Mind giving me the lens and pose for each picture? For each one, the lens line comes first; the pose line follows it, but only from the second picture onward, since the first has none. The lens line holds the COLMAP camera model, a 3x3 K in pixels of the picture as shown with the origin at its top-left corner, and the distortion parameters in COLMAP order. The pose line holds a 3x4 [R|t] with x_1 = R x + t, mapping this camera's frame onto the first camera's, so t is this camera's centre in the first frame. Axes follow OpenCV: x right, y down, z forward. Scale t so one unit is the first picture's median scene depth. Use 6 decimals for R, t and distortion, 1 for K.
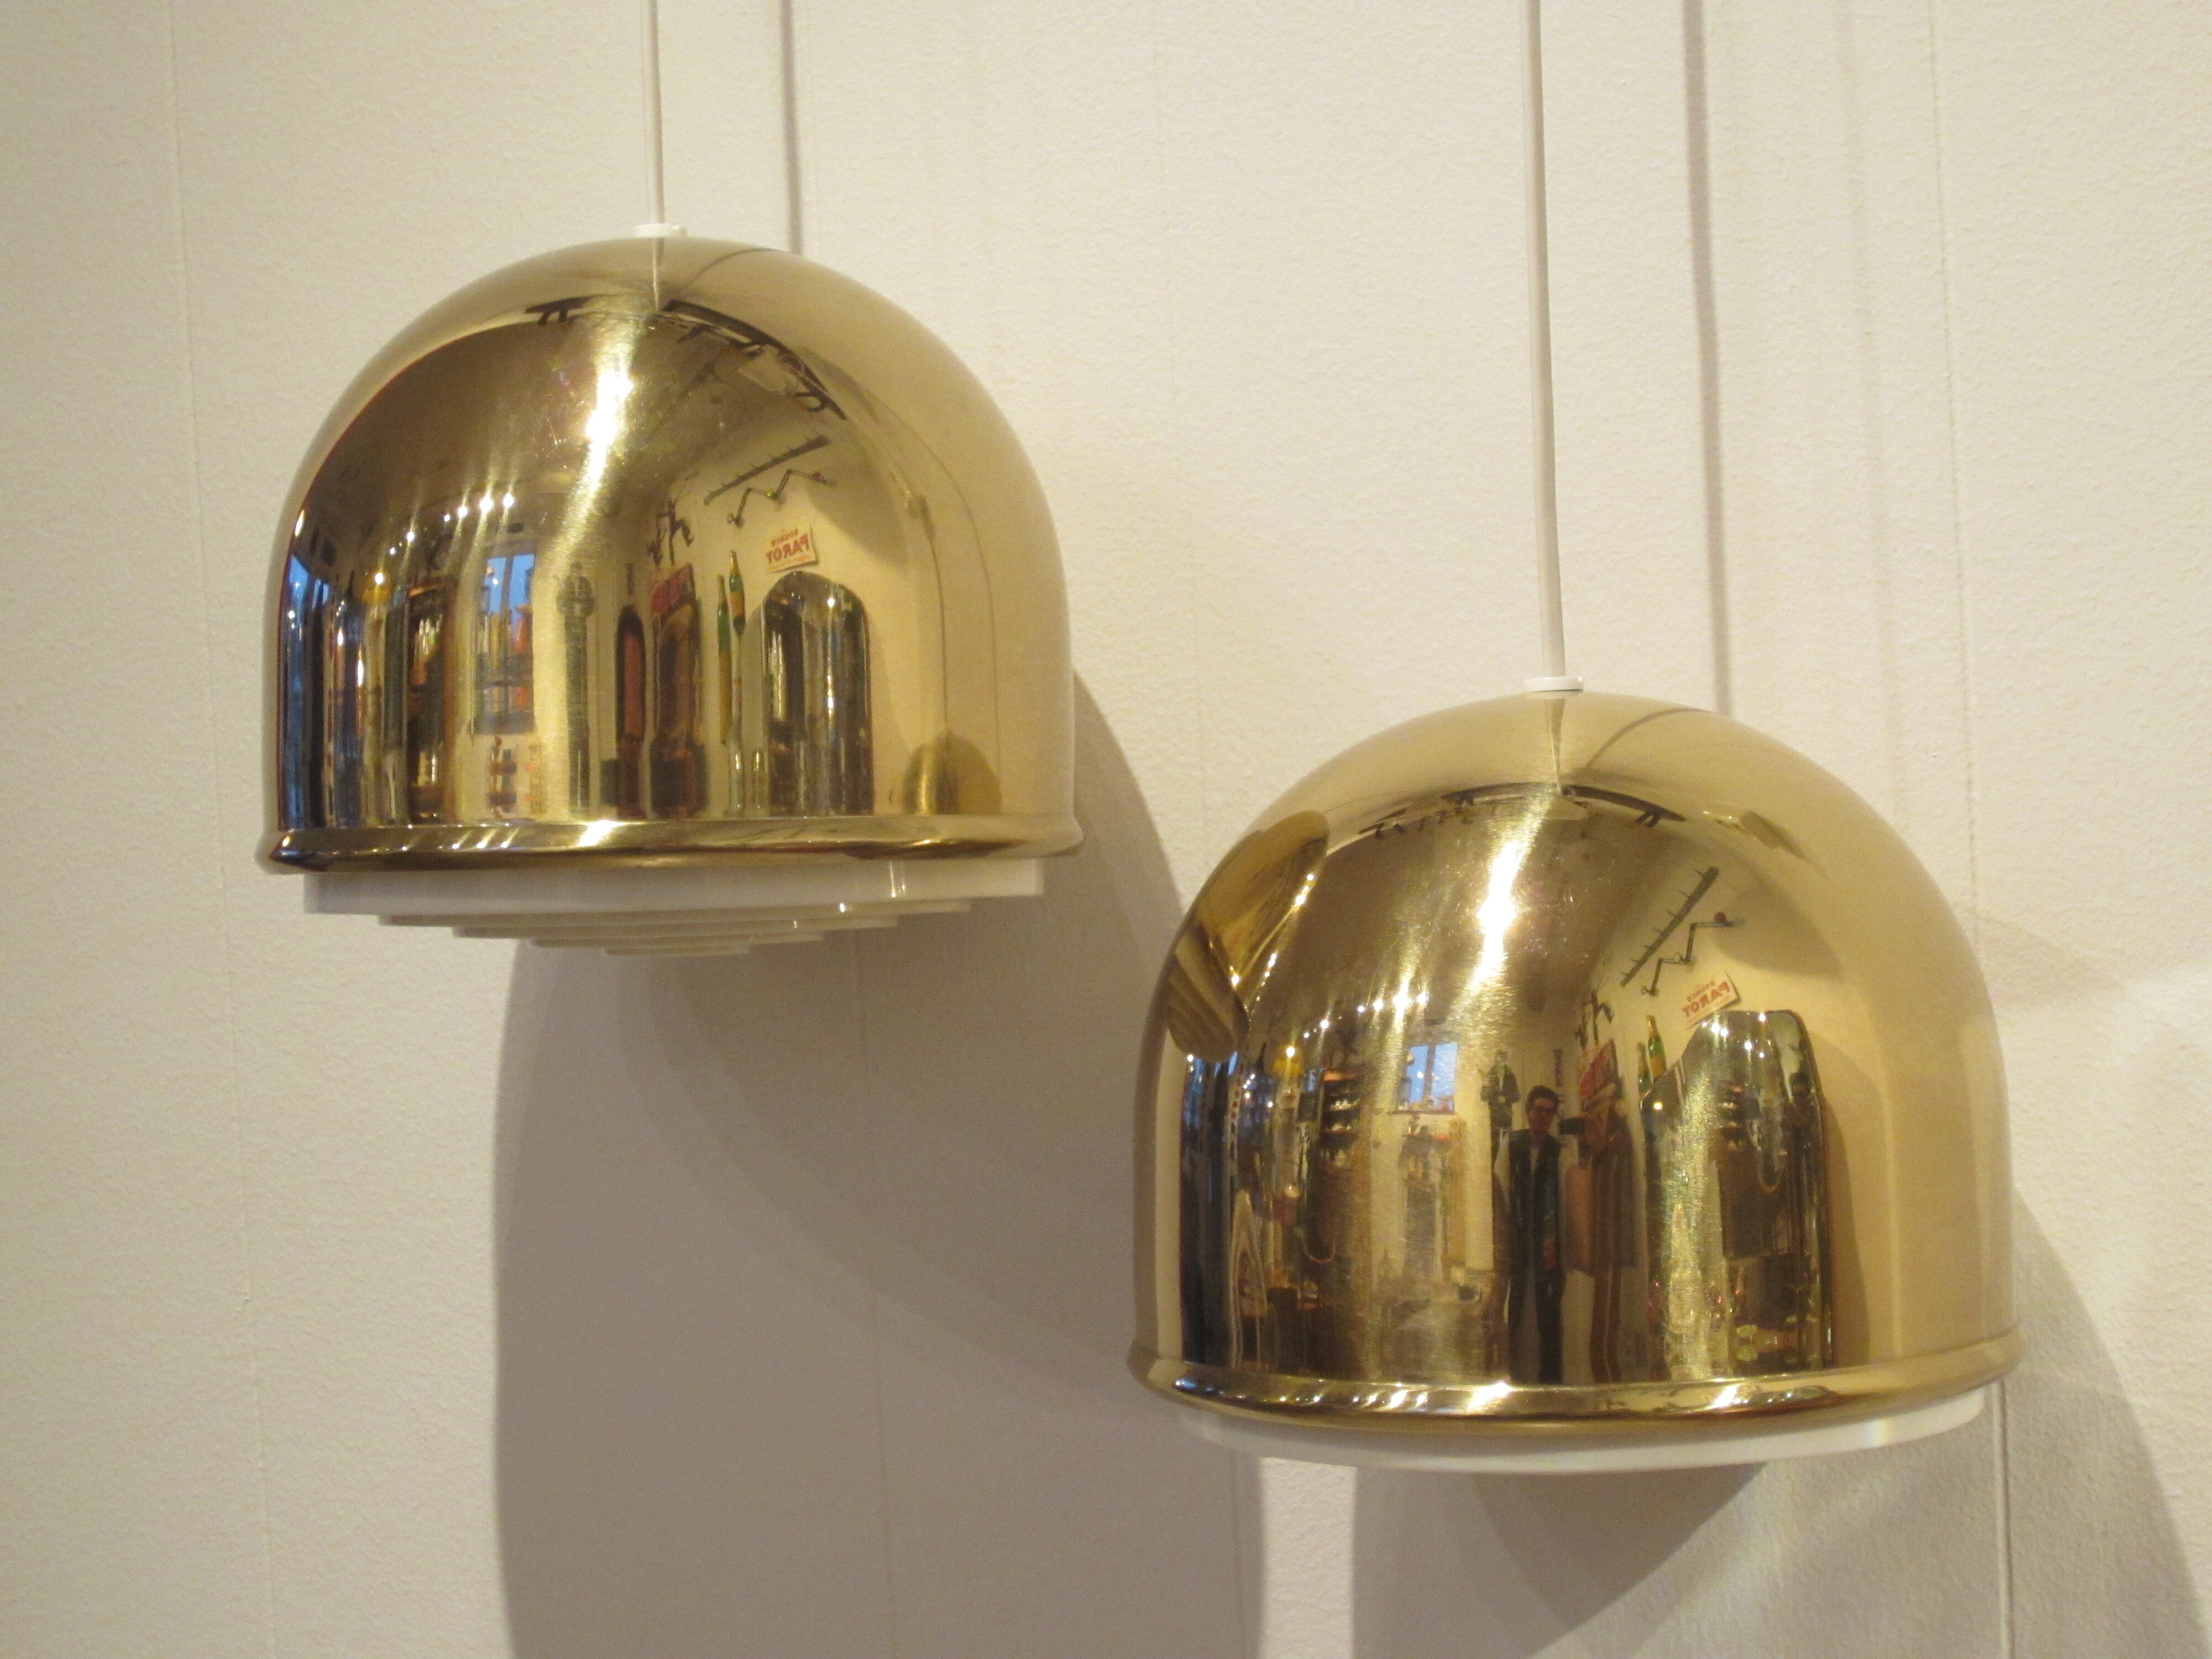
lens RADIAL K [[4002.9, 0, 1106.0], [0, 4002.9, 829.5], [0, 0, 1]] dist [-0.134385, 0.095060]
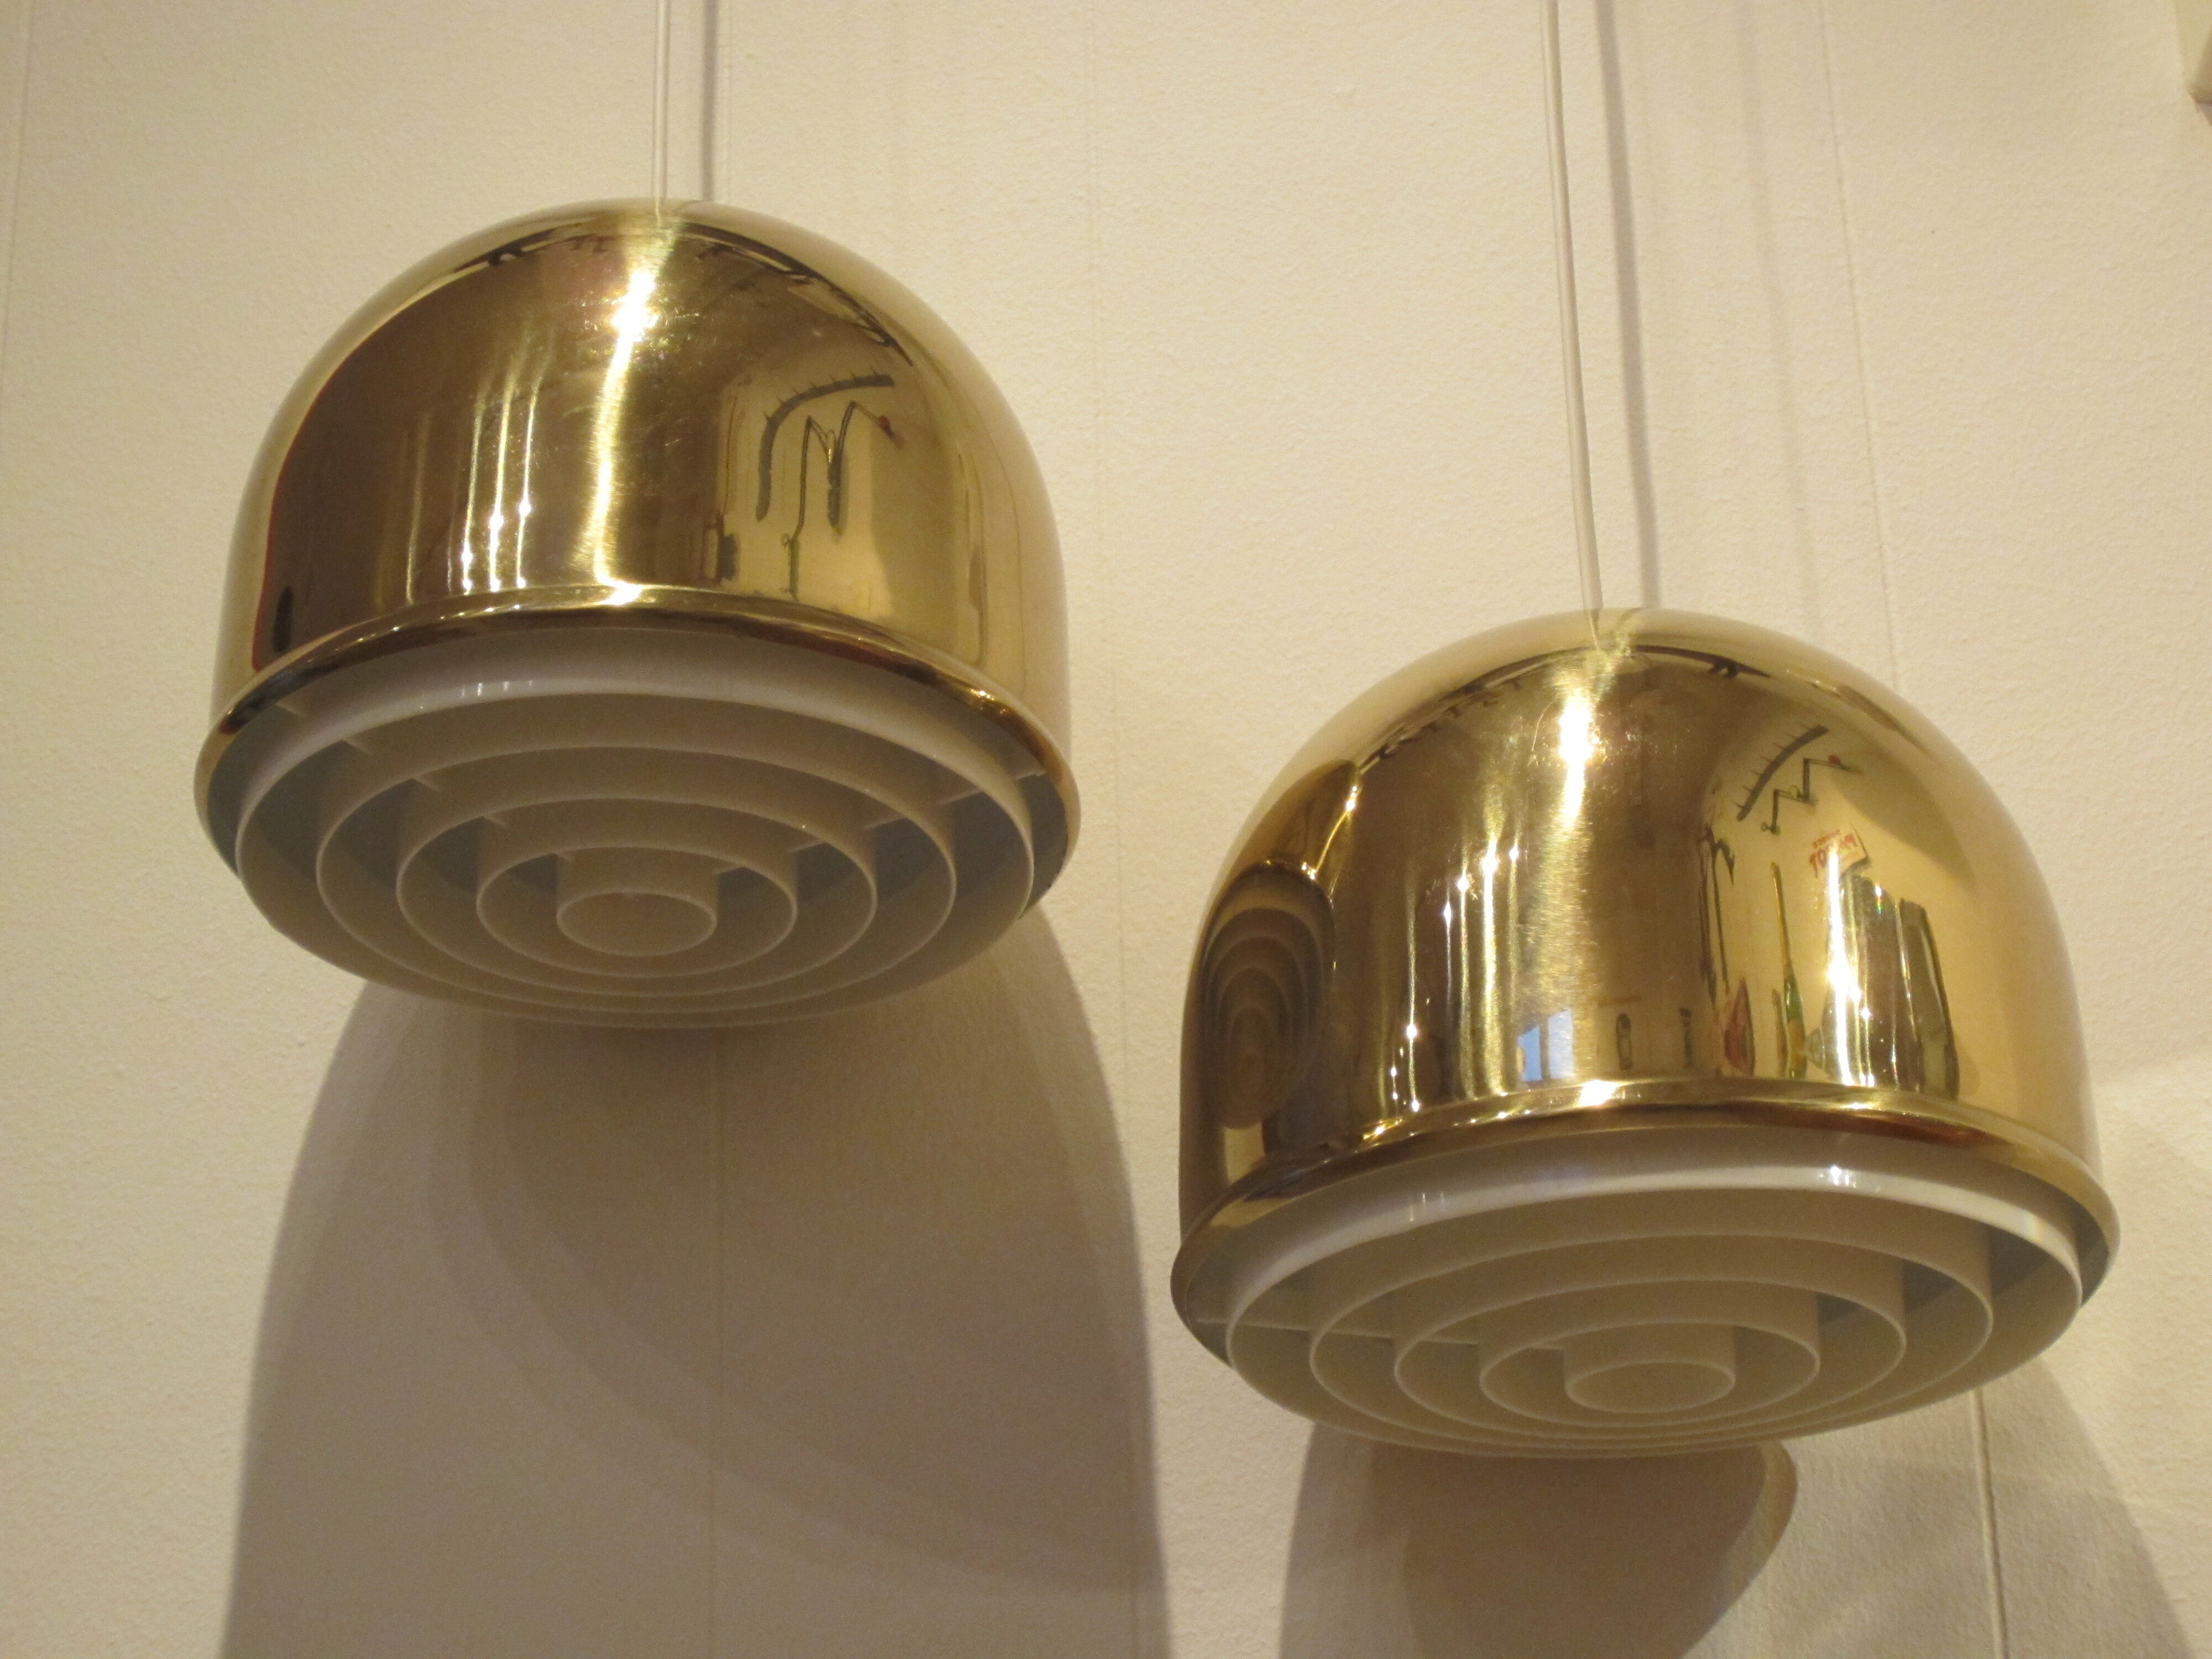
lens RADIAL K [[4328.5, 0, 1106.0], [0, 4328.5, 829.5], [0, 0, 1]] dist [-0.185026, 0.854613]
pose [[0.963524, 0.128107, 0.234968, -0.244627], [-0.012935, 0.899252, -0.437240, 0.456342], [-0.267309, 0.418252, 0.868108, 0.096698]]
